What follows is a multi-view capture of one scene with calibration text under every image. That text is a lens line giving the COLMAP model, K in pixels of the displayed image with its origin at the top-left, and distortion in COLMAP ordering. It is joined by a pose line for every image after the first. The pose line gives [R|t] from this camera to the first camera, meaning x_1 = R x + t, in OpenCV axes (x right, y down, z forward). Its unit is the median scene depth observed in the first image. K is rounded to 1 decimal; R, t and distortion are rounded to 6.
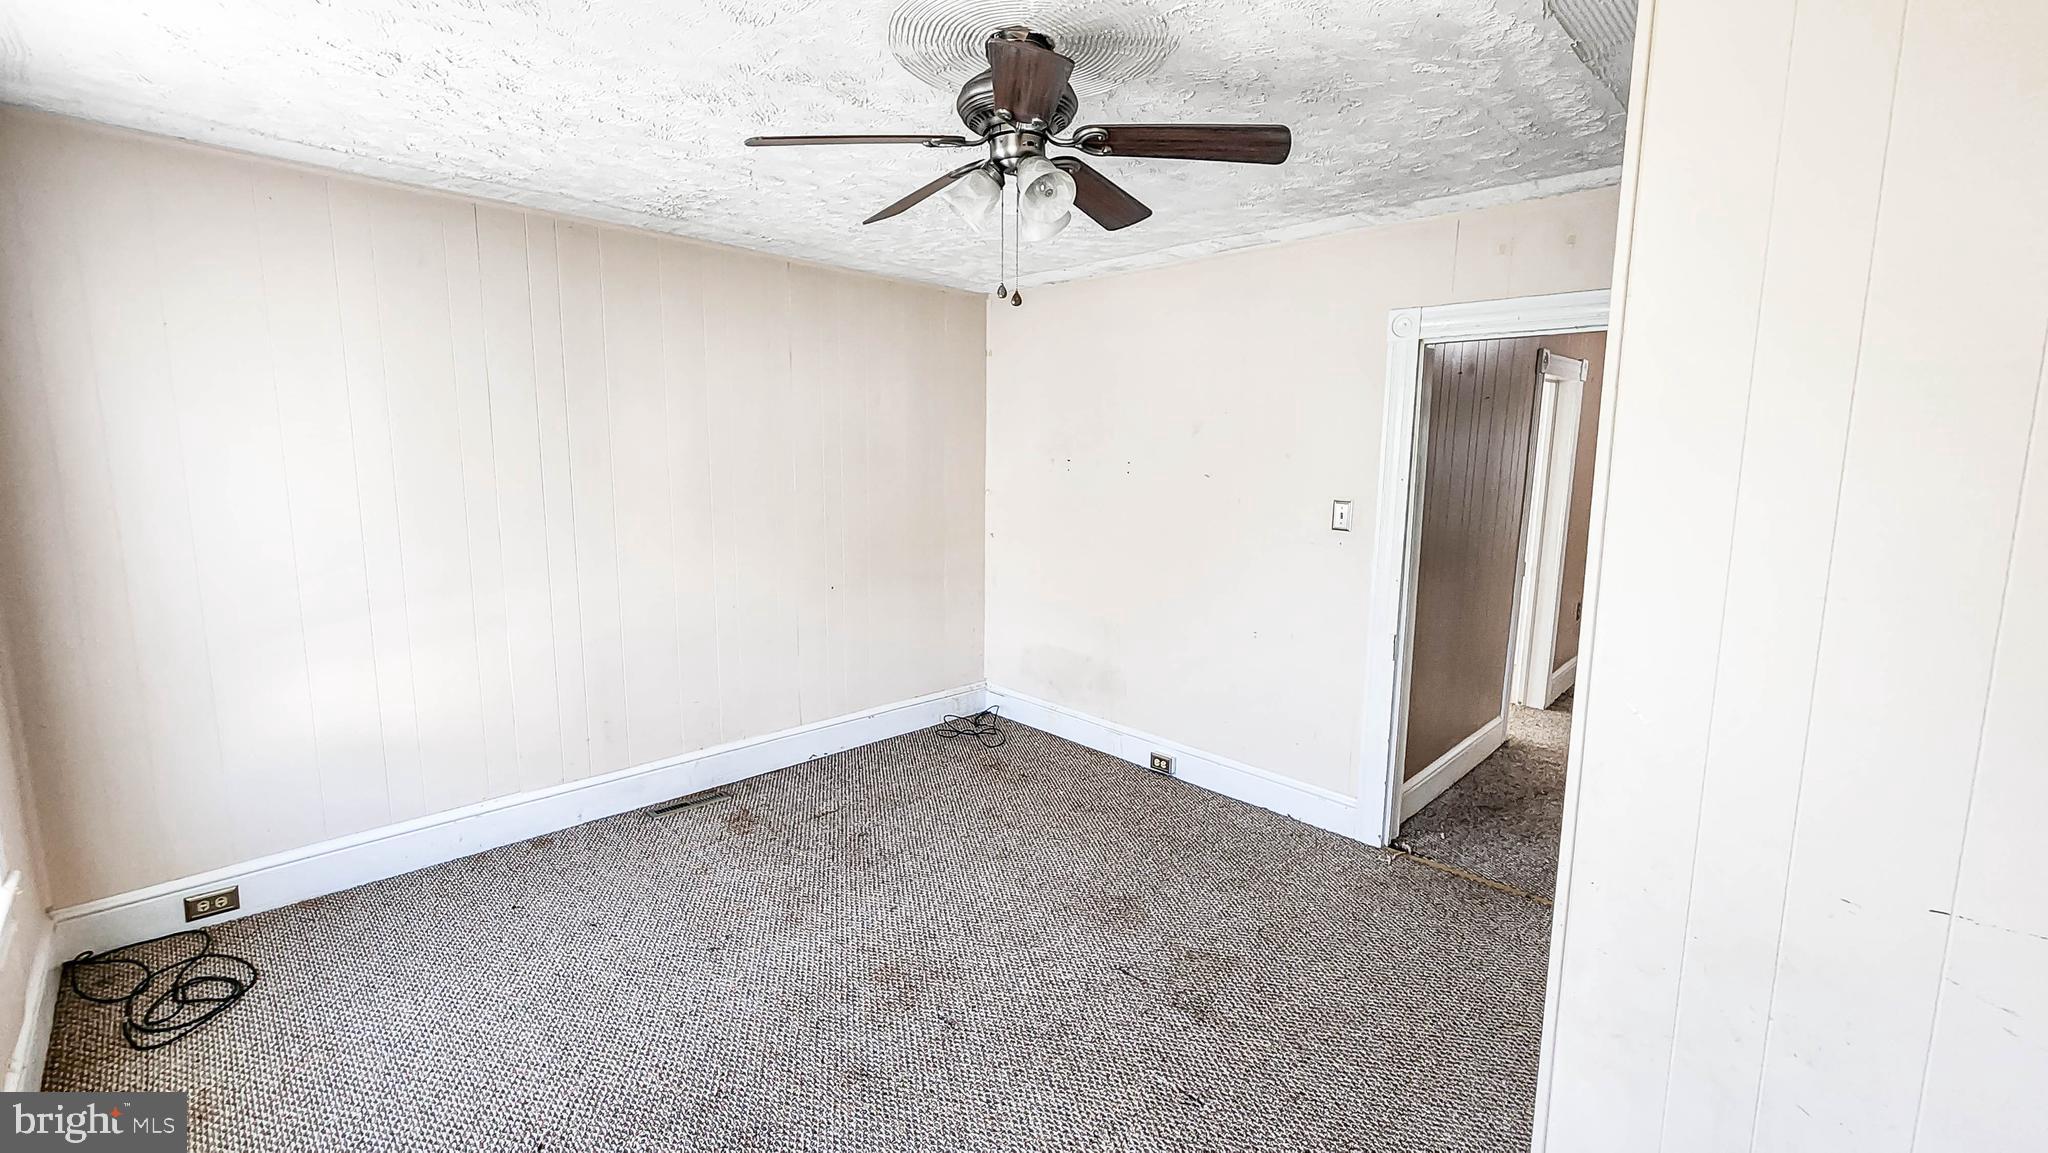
lens RADIAL K [[842.1, 0, 1018.3], [0, 842.1, 568.1], [0, 0, 1]] dist [0.001505, -0.000316]
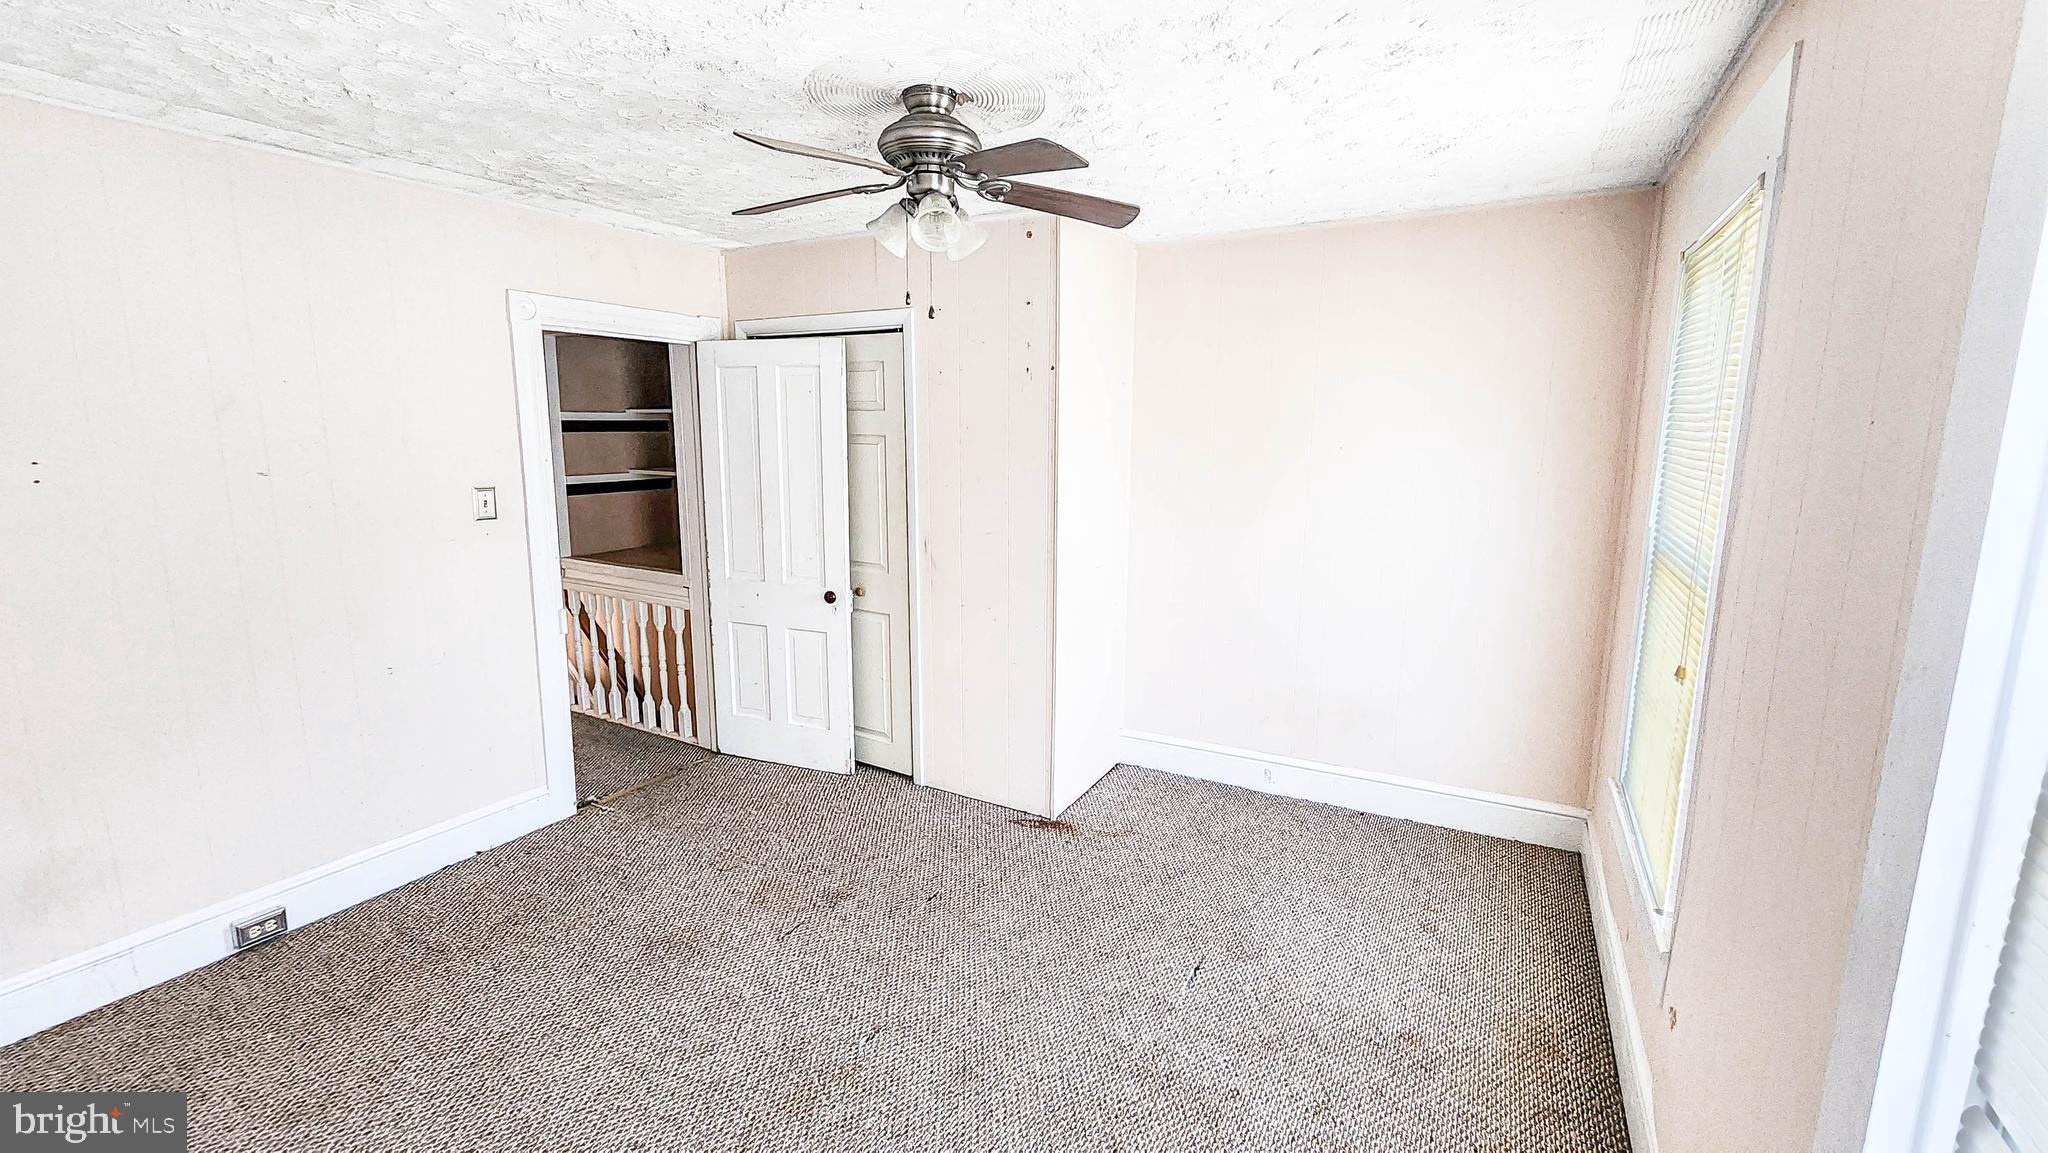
lens RADIAL K [[842.1, 0, 1017.8], [0, 842.1, 569.3], [0, 0, 1]] dist [0.001505, -0.000316]
pose [[-0.264160, -0.172444, 0.948938, -0.616305], [0.130924, 0.968368, 0.212420, -0.105514], [-0.955551, 0.180351, -0.233227, 0.627423]]
